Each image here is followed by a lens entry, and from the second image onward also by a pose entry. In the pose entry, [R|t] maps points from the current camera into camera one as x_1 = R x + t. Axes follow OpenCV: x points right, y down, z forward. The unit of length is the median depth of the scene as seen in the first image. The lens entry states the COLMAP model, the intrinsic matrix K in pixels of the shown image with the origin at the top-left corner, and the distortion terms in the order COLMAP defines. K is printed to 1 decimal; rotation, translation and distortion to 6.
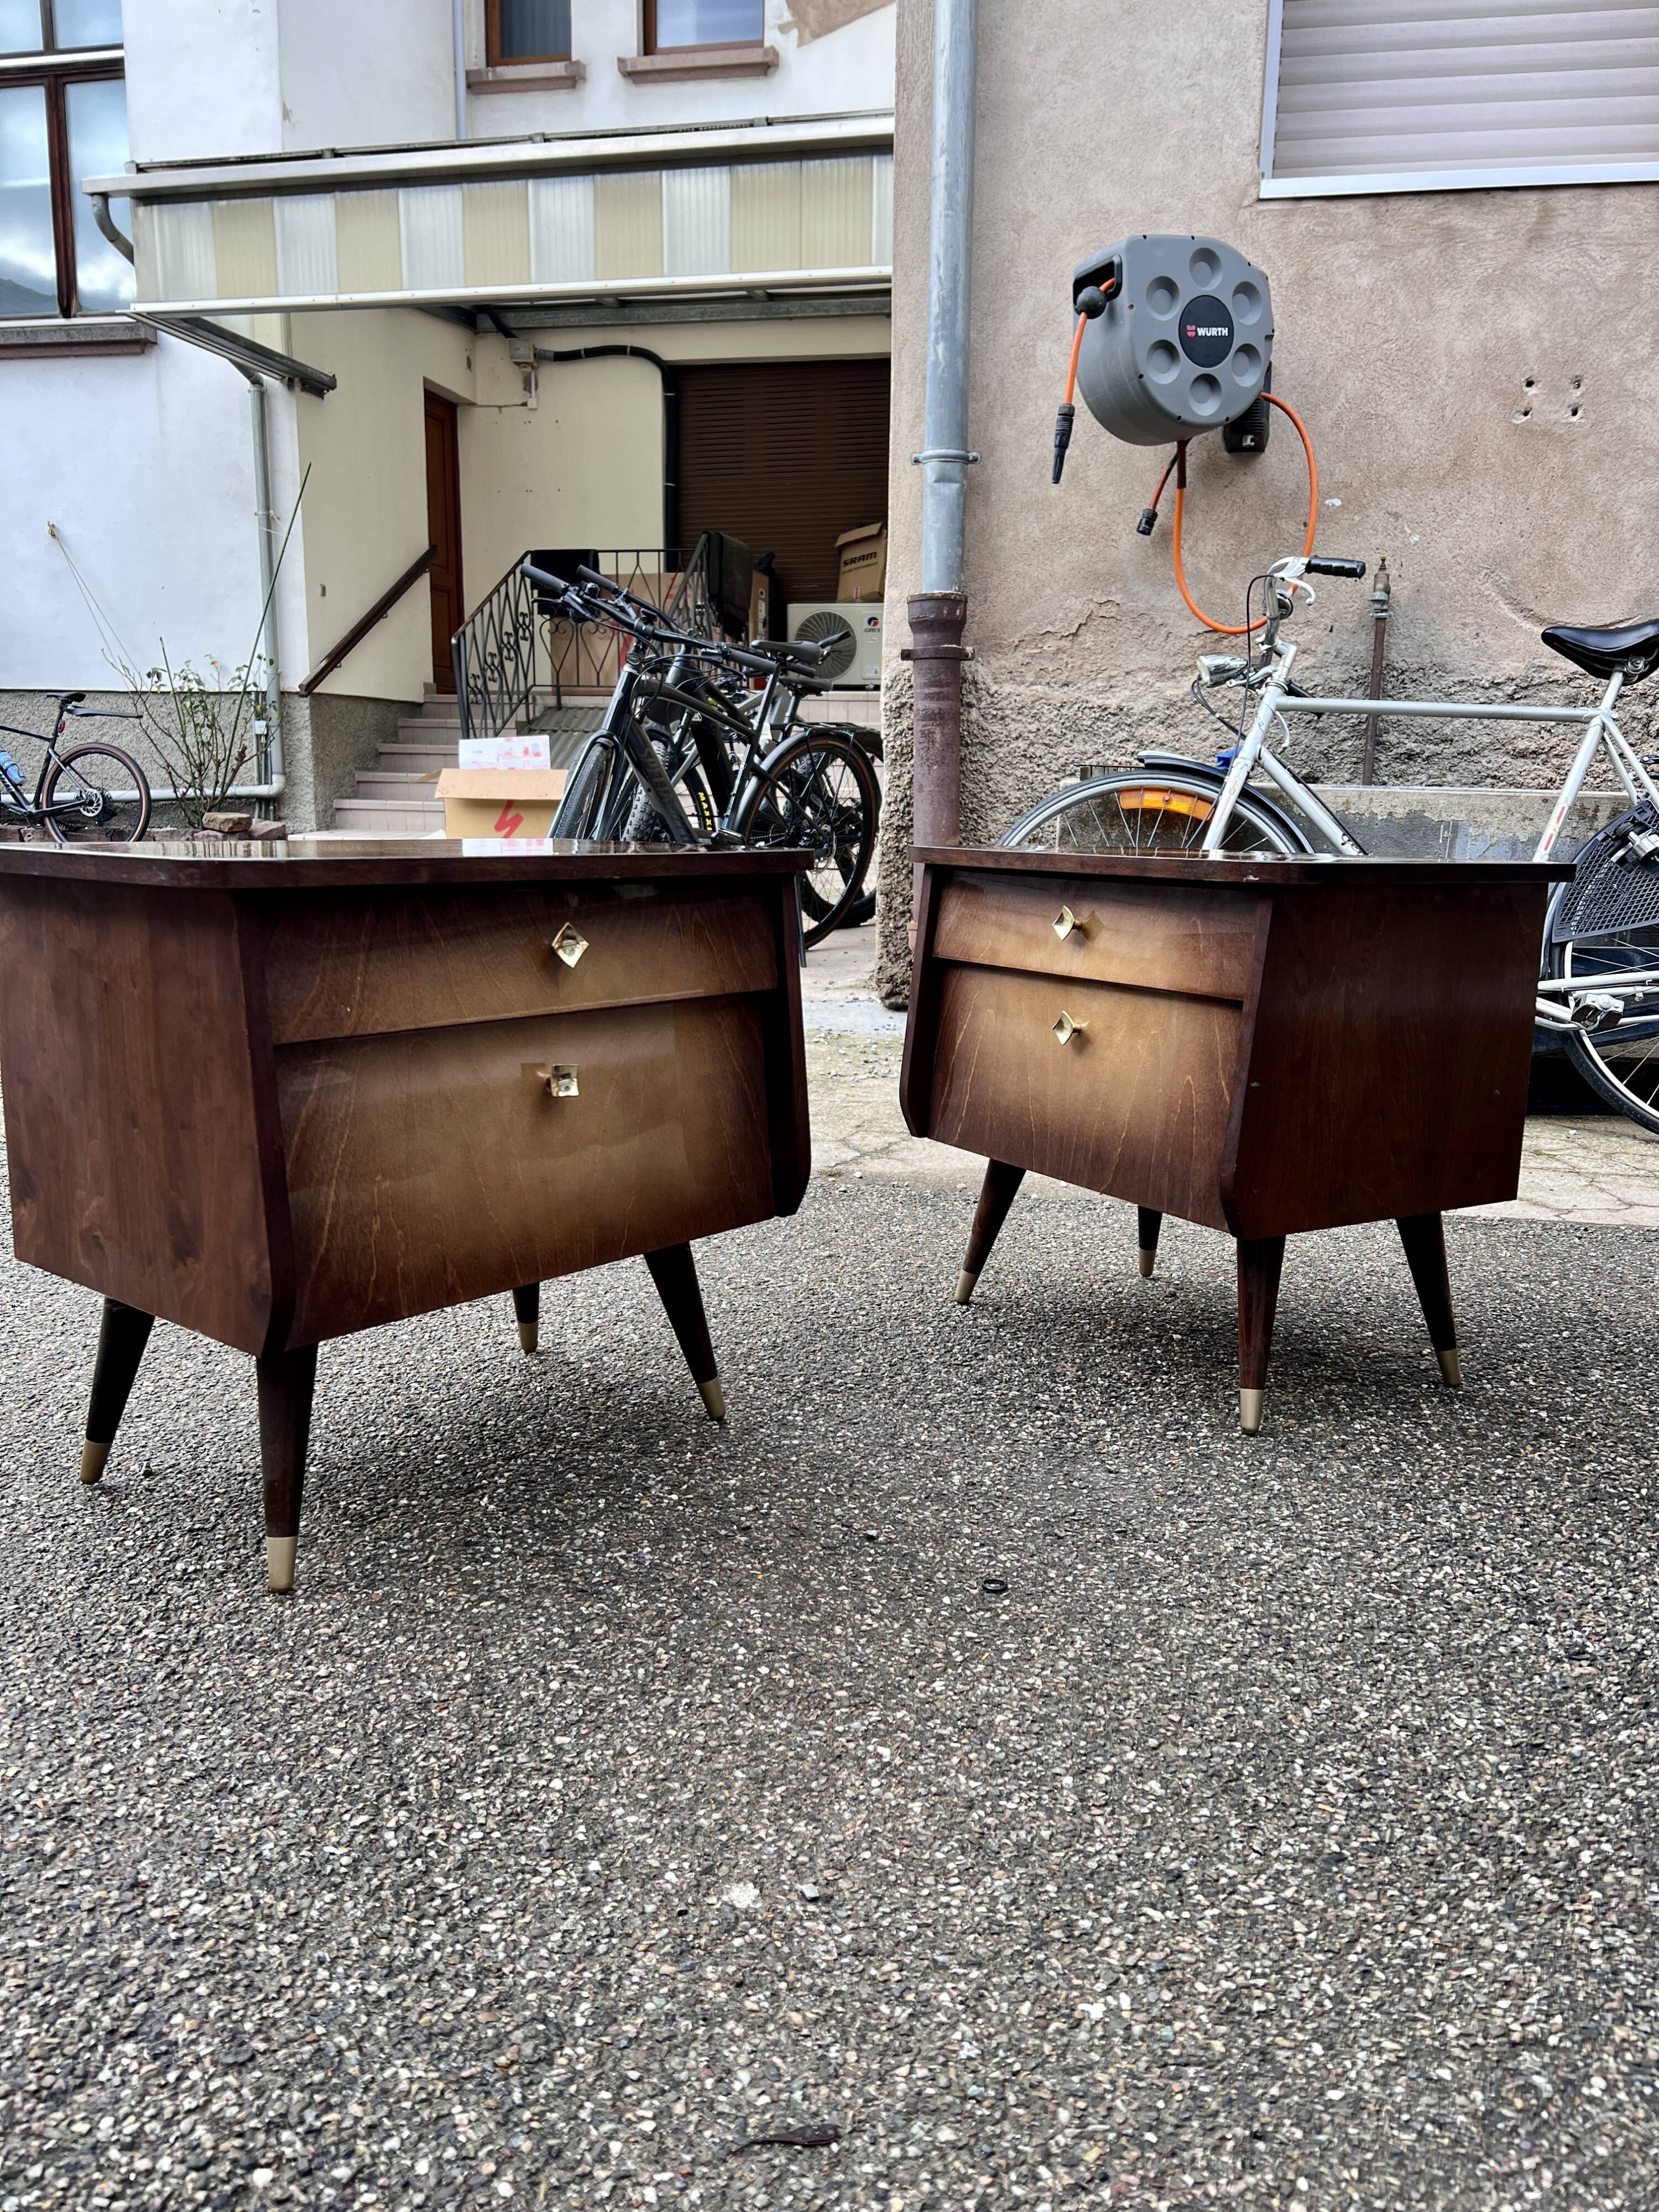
lens RADIAL K [[1630.9, 0, 829.5], [0, 1630.9, 1106.0], [0, 0, 1]] dist [0.048519, -0.079382]
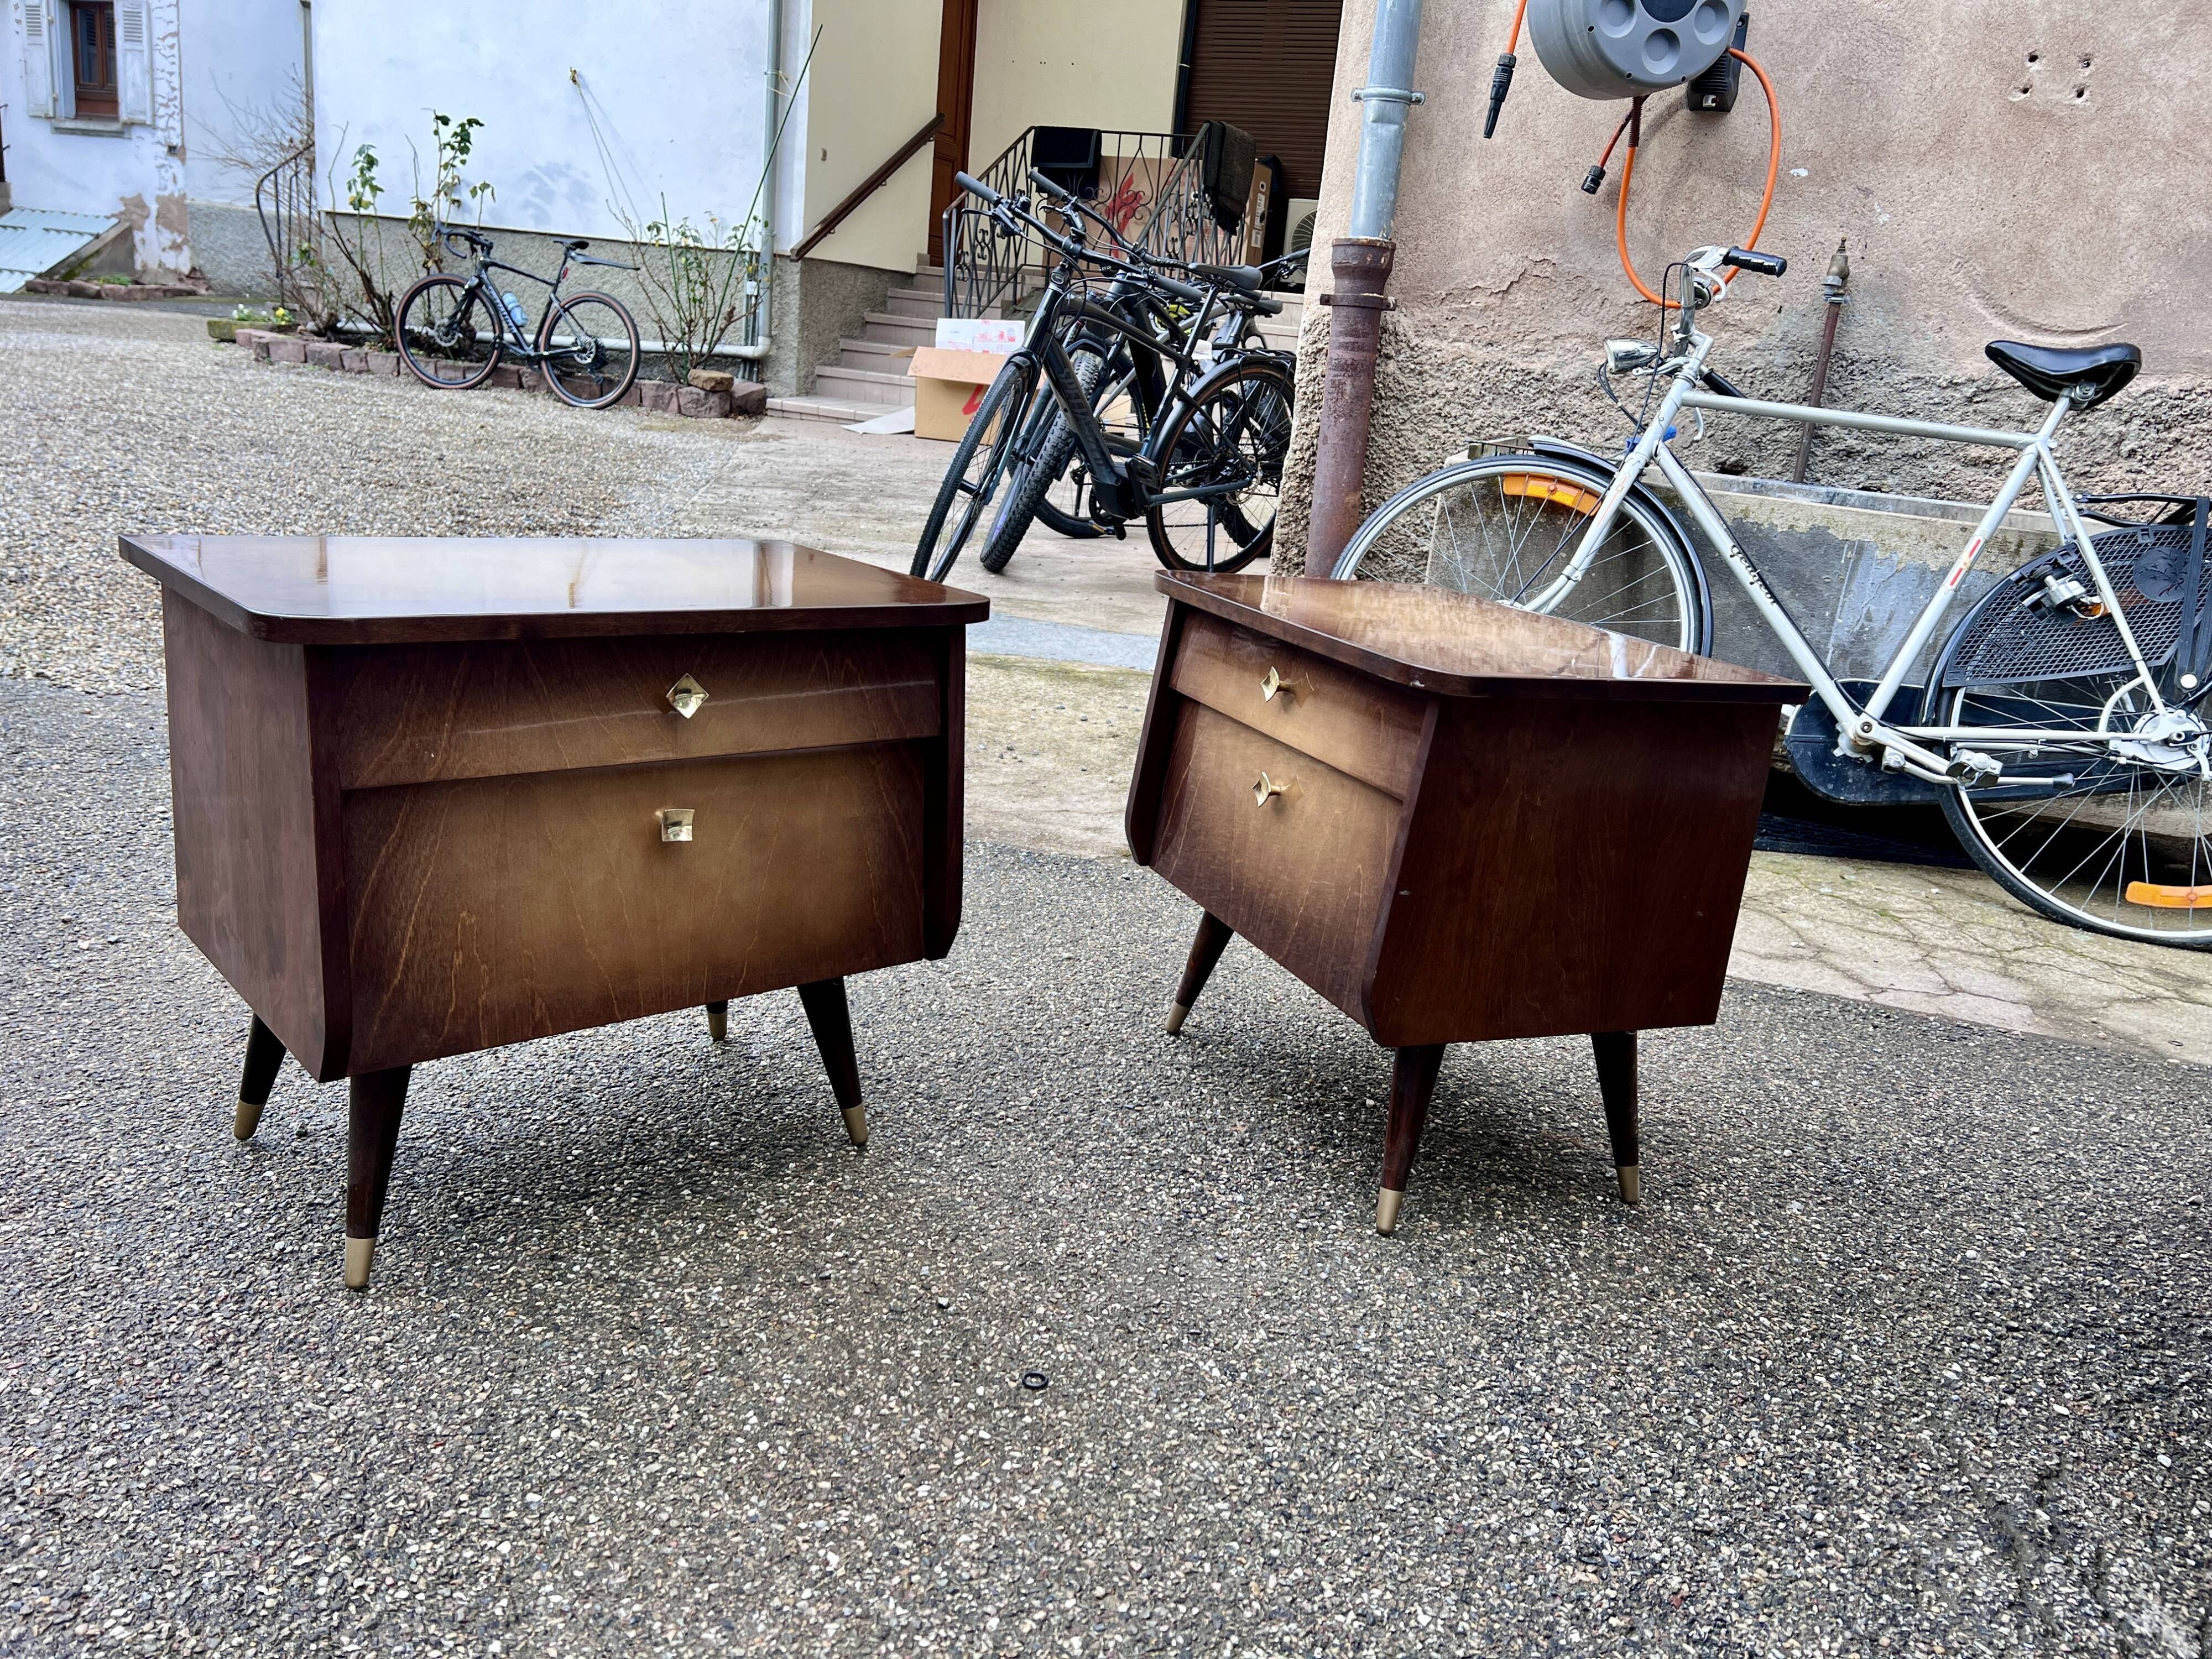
lens RADIAL K [[1641.7, 0, 1078.1], [0, 1641.7, 794.3], [0, 0, 1]] dist [0.043022, -0.059039]
pose [[0.987412, 0.110443, -0.113224, 0.128311], [-0.104356, 0.992826, 0.058370, -0.079084], [0.118858, -0.045819, 0.991853, 0.013015]]
